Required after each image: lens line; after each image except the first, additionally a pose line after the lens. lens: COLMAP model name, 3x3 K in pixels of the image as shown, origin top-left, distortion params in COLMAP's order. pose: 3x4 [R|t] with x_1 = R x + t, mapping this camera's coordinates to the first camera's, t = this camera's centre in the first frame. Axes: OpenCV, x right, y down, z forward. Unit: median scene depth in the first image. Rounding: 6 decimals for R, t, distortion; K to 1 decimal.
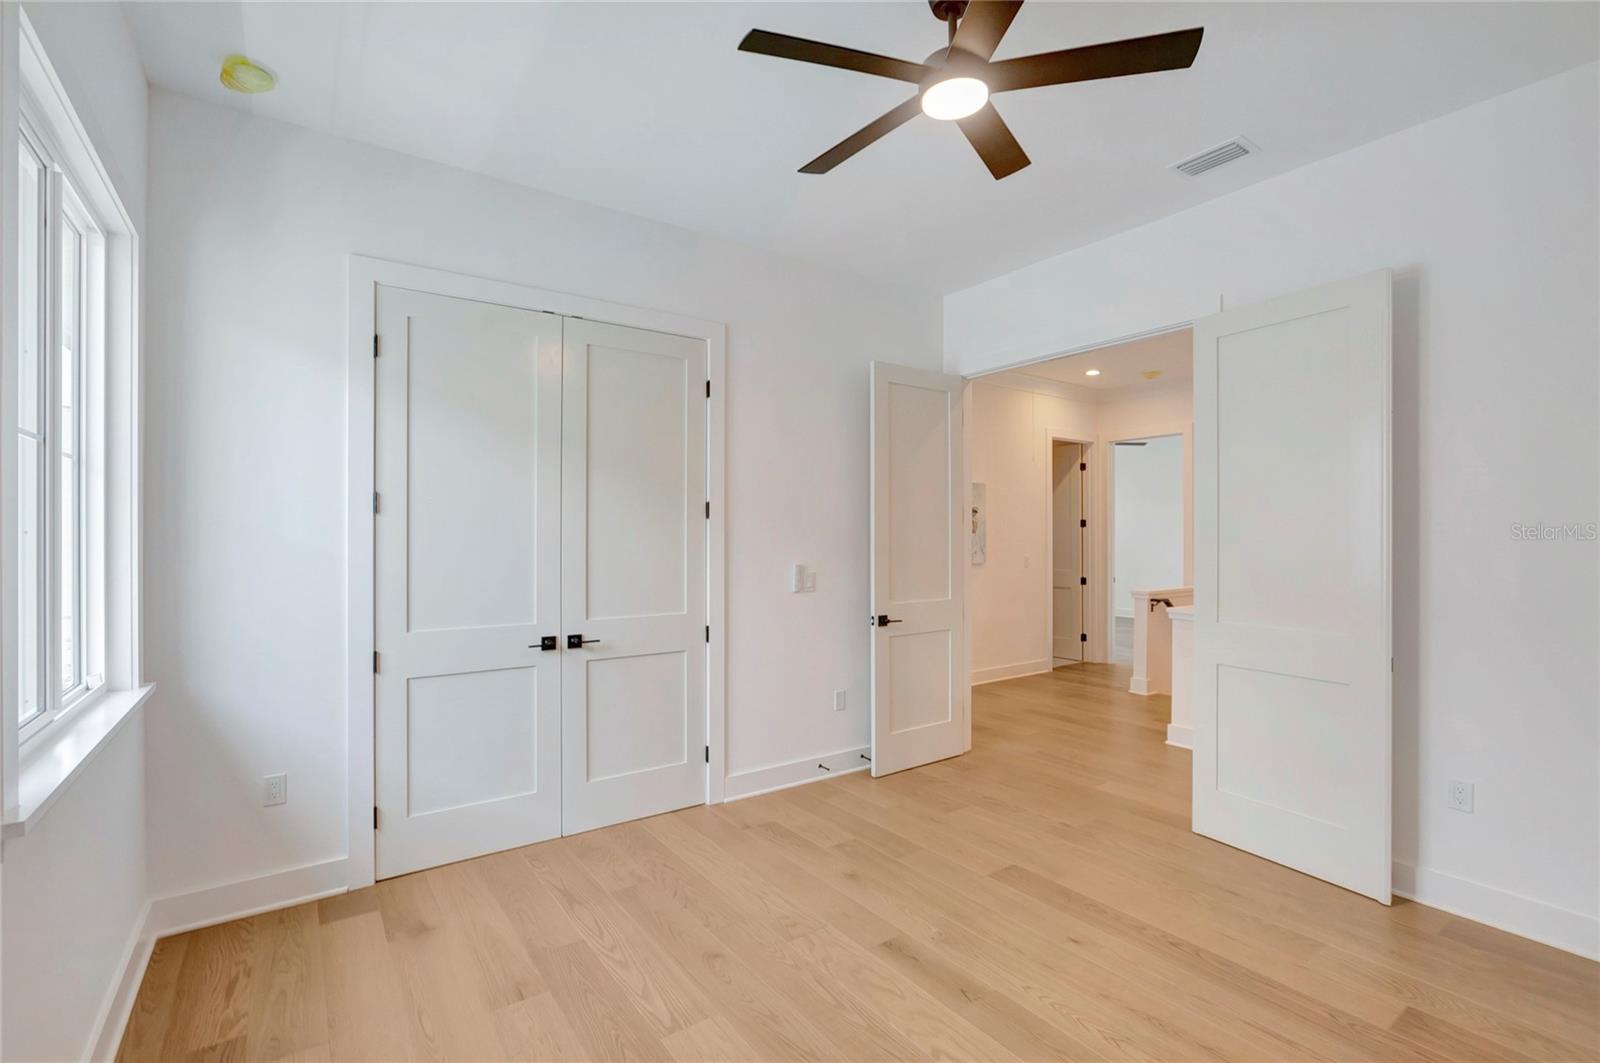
lens RADIAL K [[699.5, 0, 813.7], [0, 699.5, 533.7], [0, 0, 1]] dist [-0.002290, 0.001134]
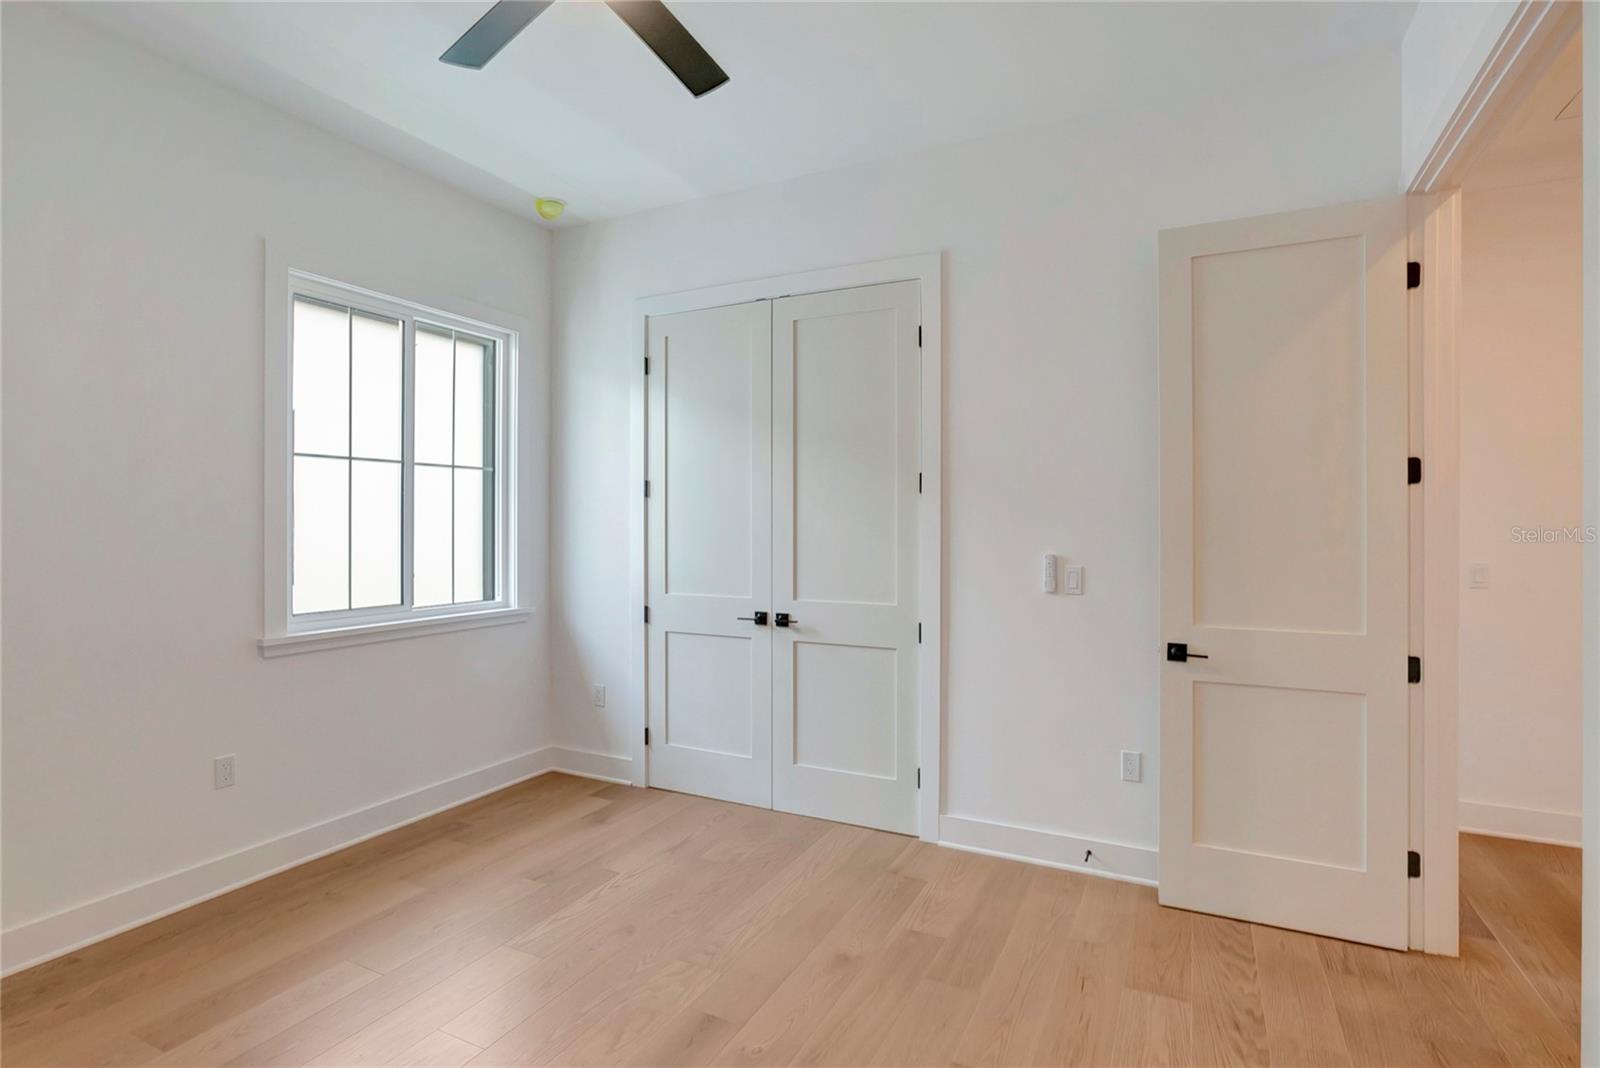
lens RADIAL K [[815.5, 0, 800.6], [0, 815.5, 525.3], [0, 0, 1]] dist [-0.019283, 0.001695]
pose [[0.465497, 0.001952, -0.885047, 0.713846], [0.000955, 0.999996, 0.002708, 0.015481], [0.885049, -0.002106, 0.465493, 0.486339]]
